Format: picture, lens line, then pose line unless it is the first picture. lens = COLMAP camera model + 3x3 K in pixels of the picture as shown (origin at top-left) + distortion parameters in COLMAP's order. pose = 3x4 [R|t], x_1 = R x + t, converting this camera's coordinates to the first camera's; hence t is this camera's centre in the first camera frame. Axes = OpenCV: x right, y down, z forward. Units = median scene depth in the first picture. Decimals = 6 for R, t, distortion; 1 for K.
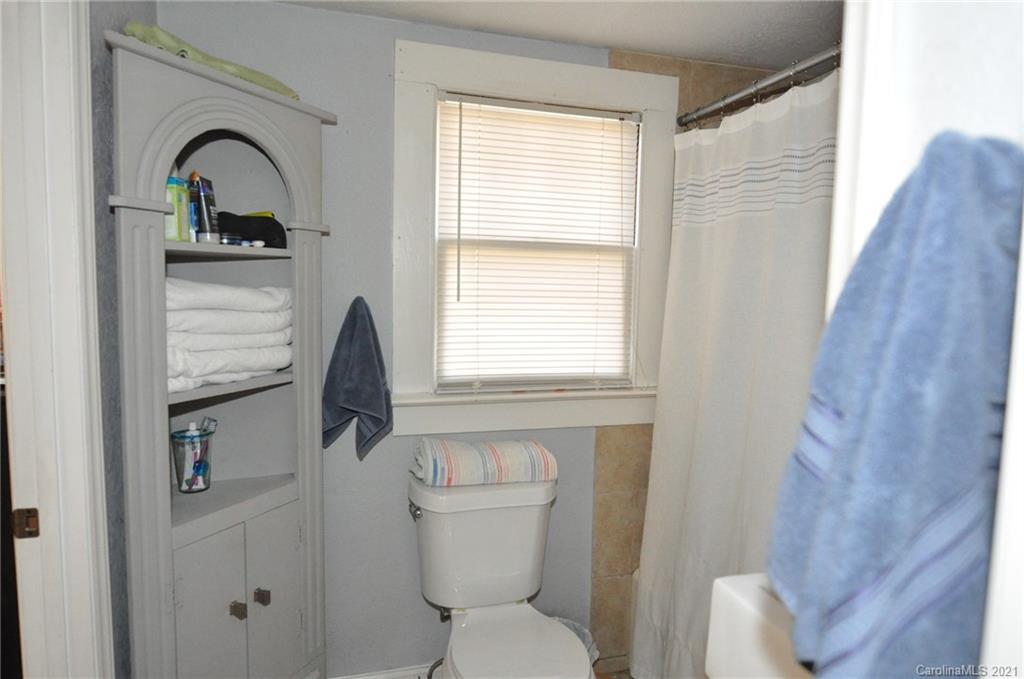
lens RADIAL K [[628.9, 0, 518.4], [0, 628.9, 337.0], [0, 0, 1]] dist [-0.015844, -0.003514]
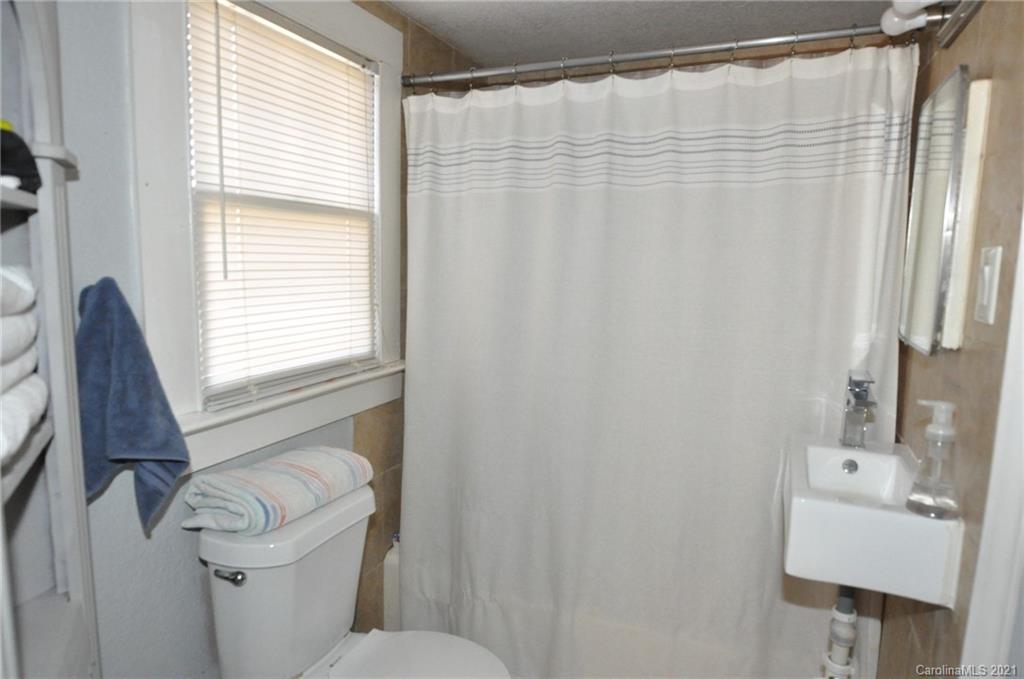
lens RADIAL K [[628.9, 0, 516.3], [0, 628.9, 339.7], [0, 0, 1]] dist [-0.015844, -0.003514]
pose [[0.638595, -0.104147, 0.762463, -0.438662], [0.051920, 0.994373, 0.092339, -0.036726], [-0.767790, -0.019380, 0.640409, 0.280083]]
